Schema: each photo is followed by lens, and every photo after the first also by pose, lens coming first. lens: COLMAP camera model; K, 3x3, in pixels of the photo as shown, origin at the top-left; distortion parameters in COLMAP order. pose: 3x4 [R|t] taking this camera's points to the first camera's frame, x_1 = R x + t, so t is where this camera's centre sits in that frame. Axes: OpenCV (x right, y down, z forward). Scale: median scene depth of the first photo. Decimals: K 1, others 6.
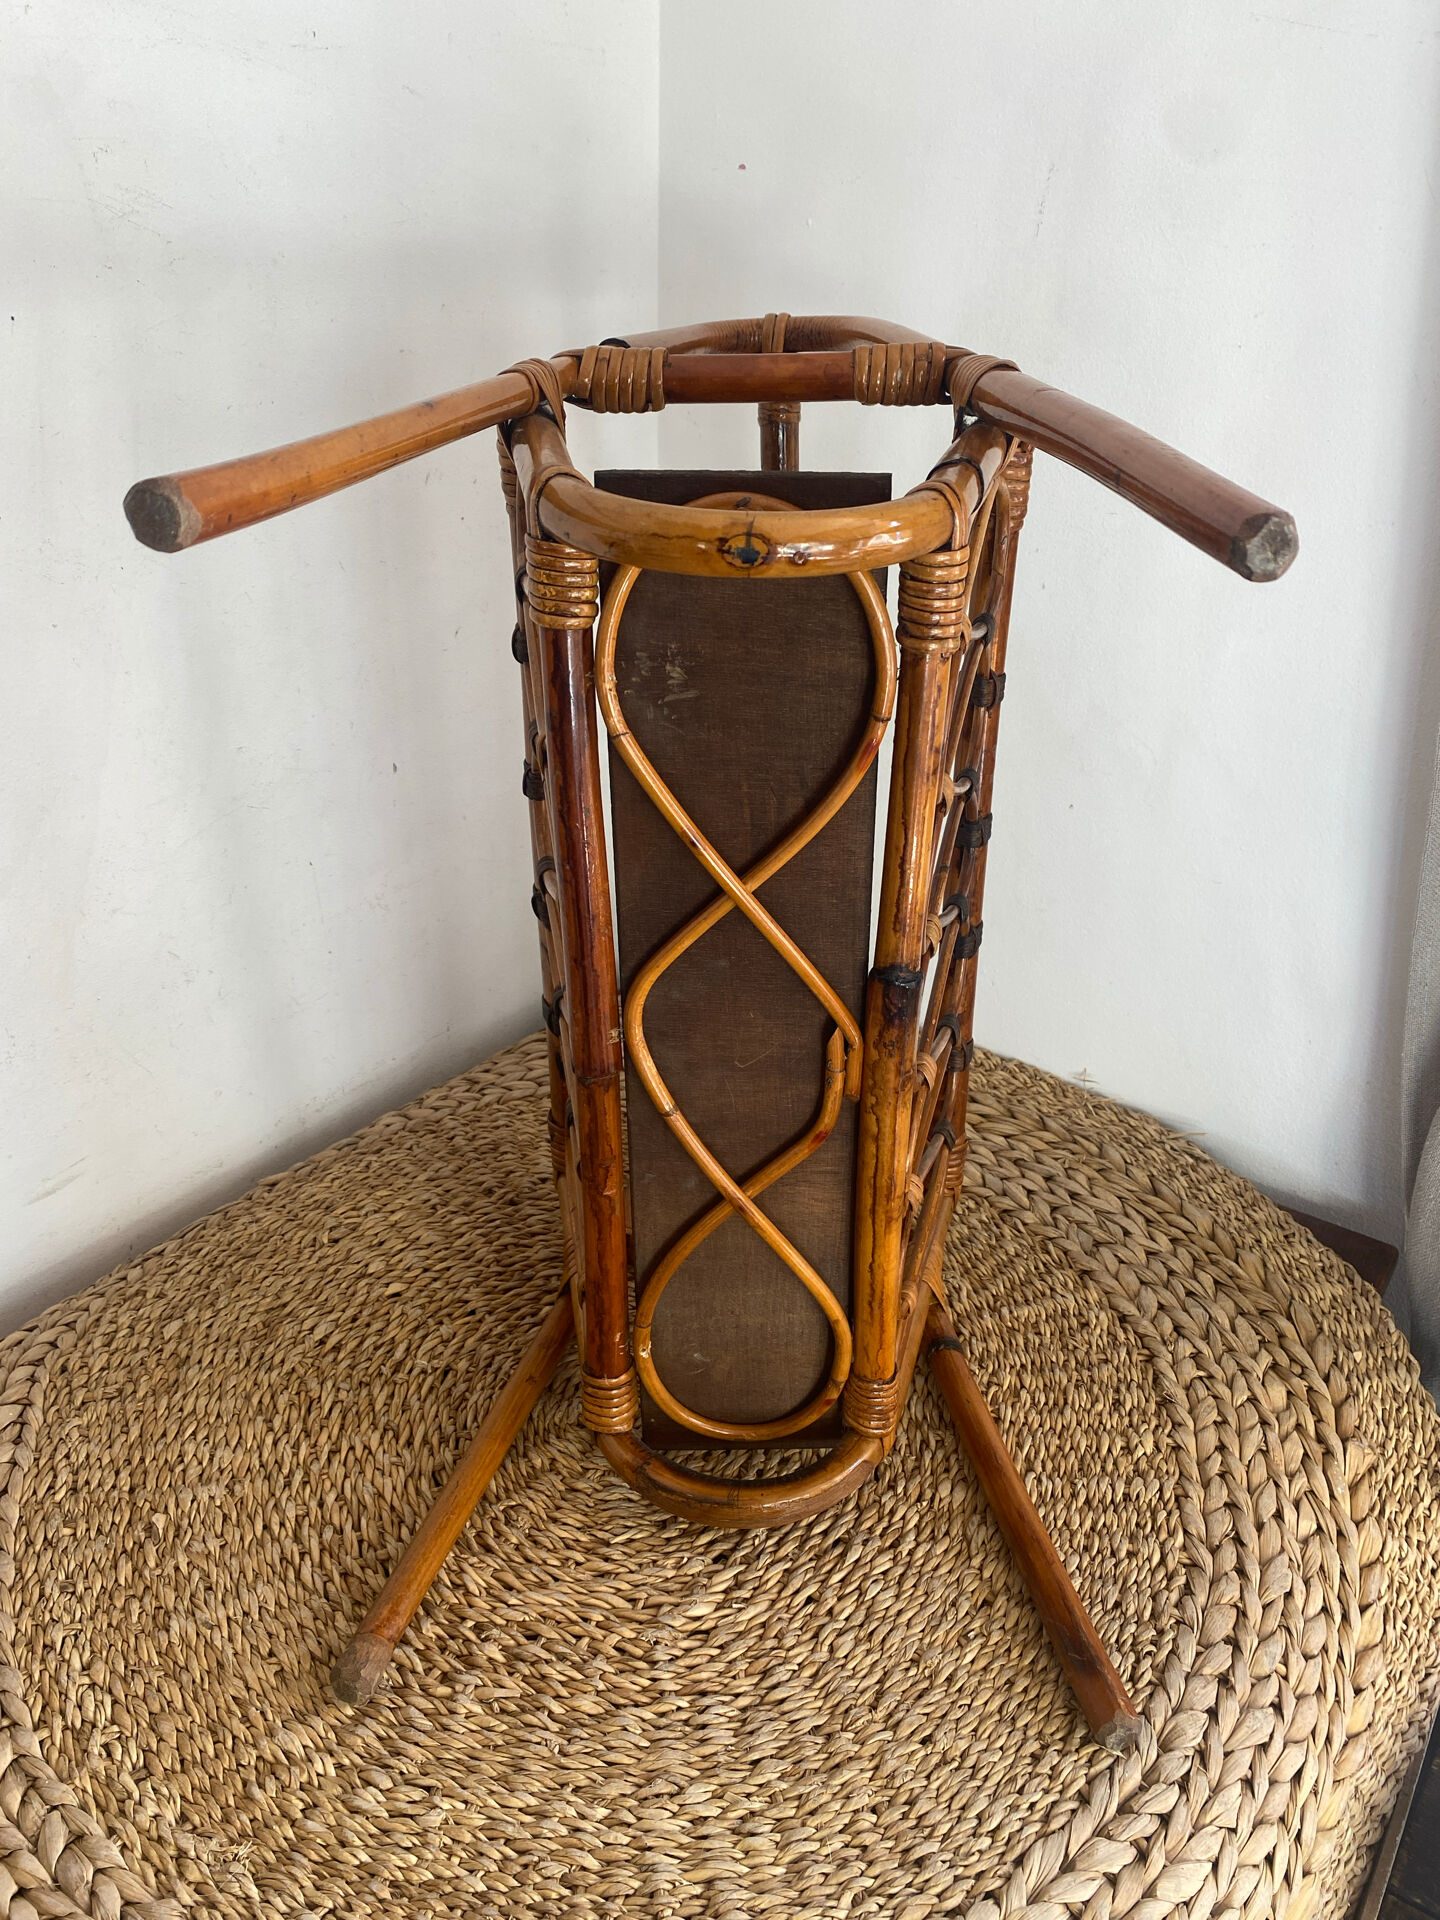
lens RADIAL K [[1614.9, 0, 743.8], [0, 1614.9, 938.5], [0, 0, 1]] dist [0.025783, 0.005063]
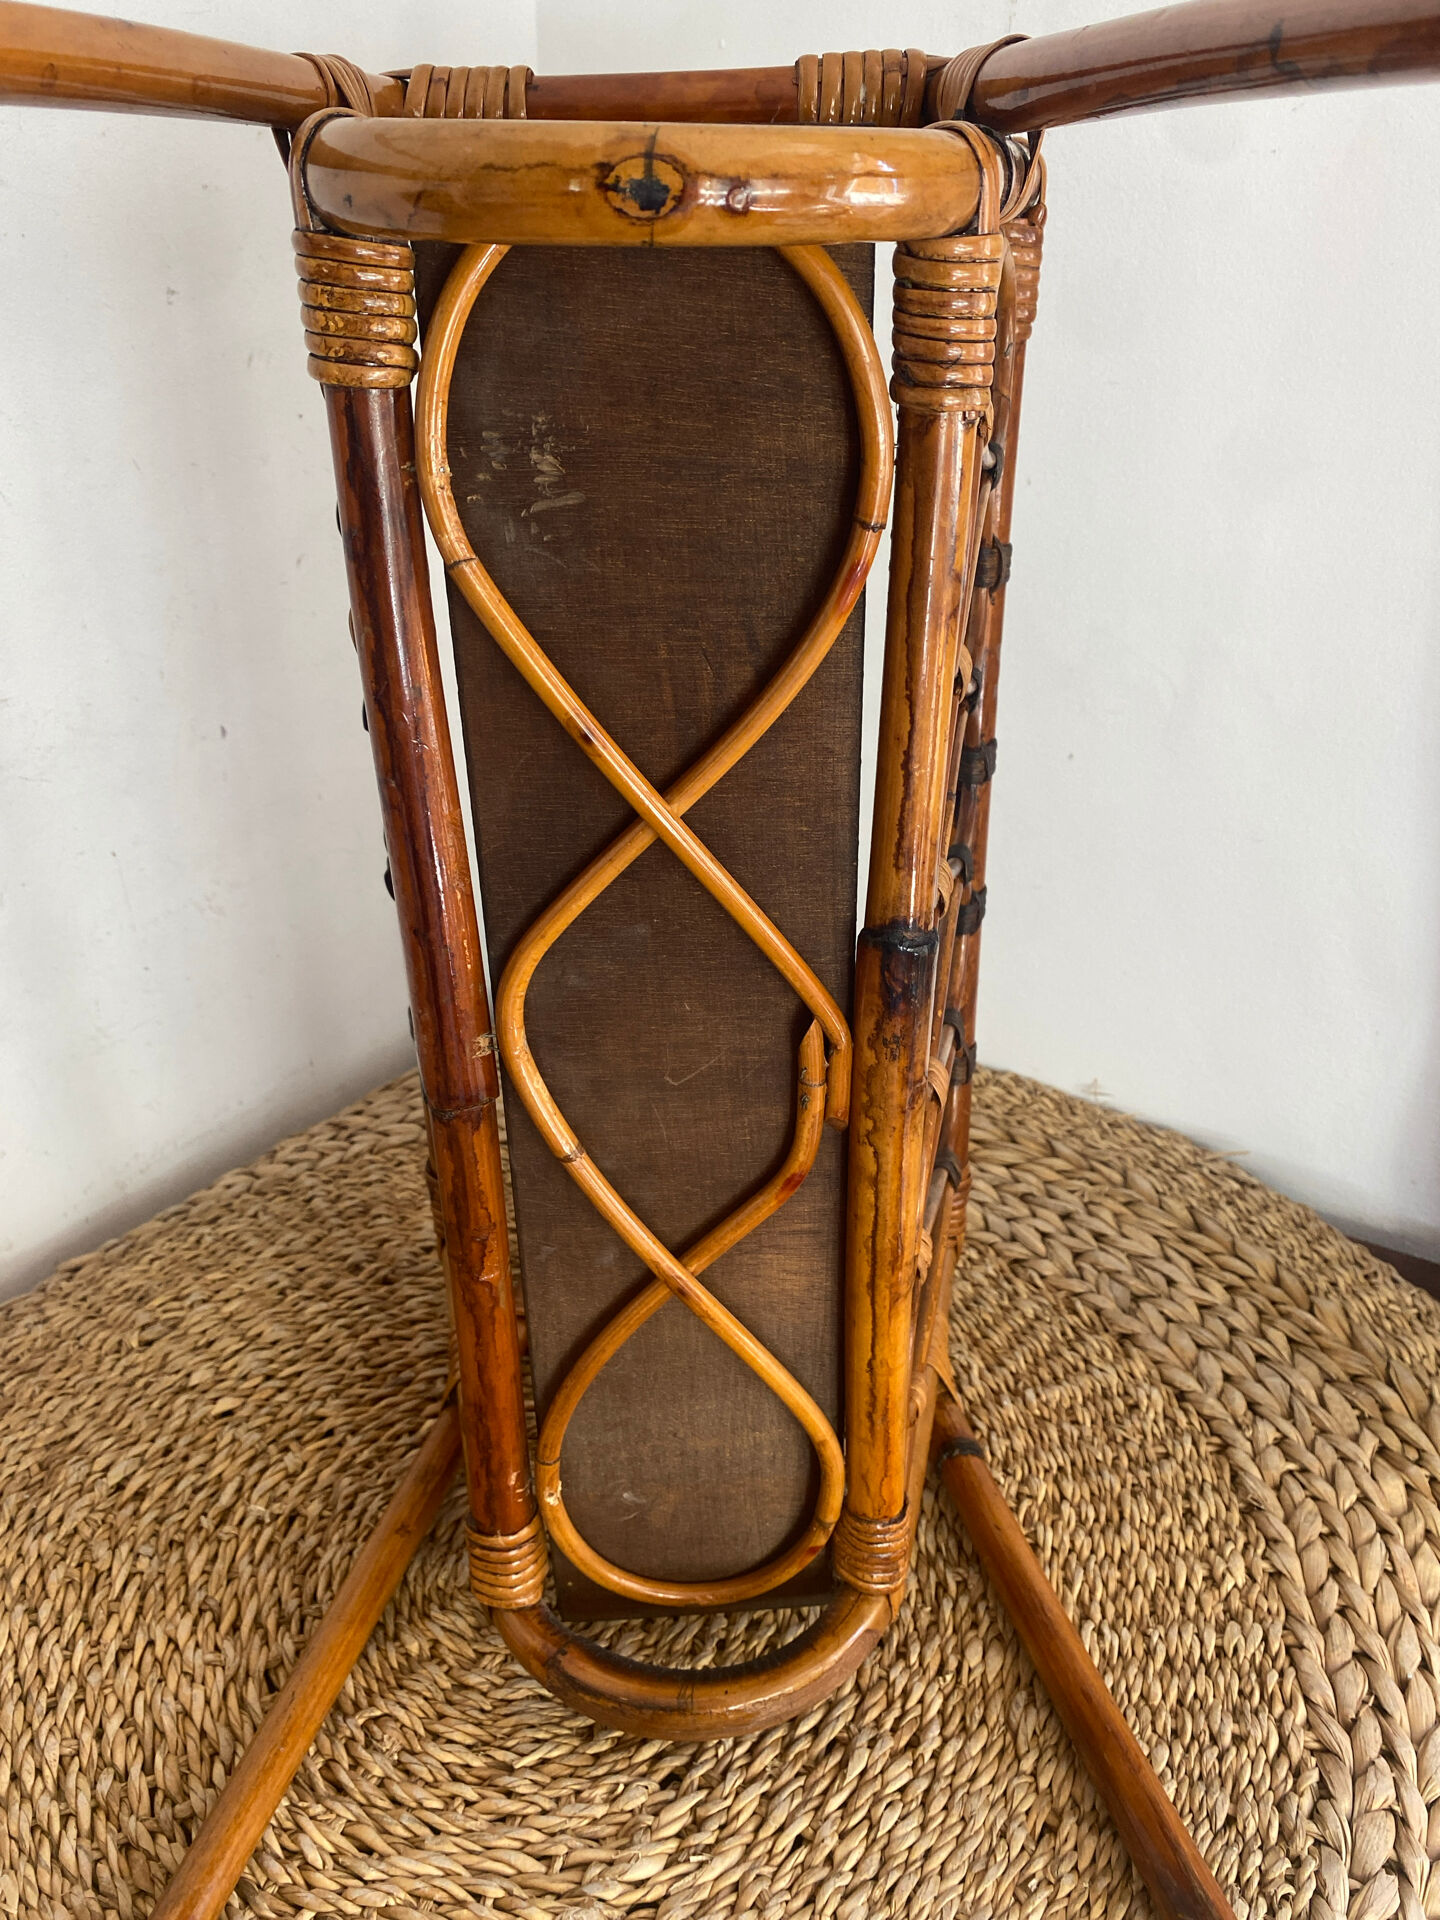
lens RADIAL K [[1614.9, 0, 748.3], [0, 1614.9, 940.0], [0, 0, 1]] dist [0.025783, 0.005063]
pose [[0.998342, -0.036742, 0.044298, 0.001591], [0.037647, 0.999095, -0.019776, 0.029727], [-0.043531, 0.021410, 0.998823, 0.281184]]
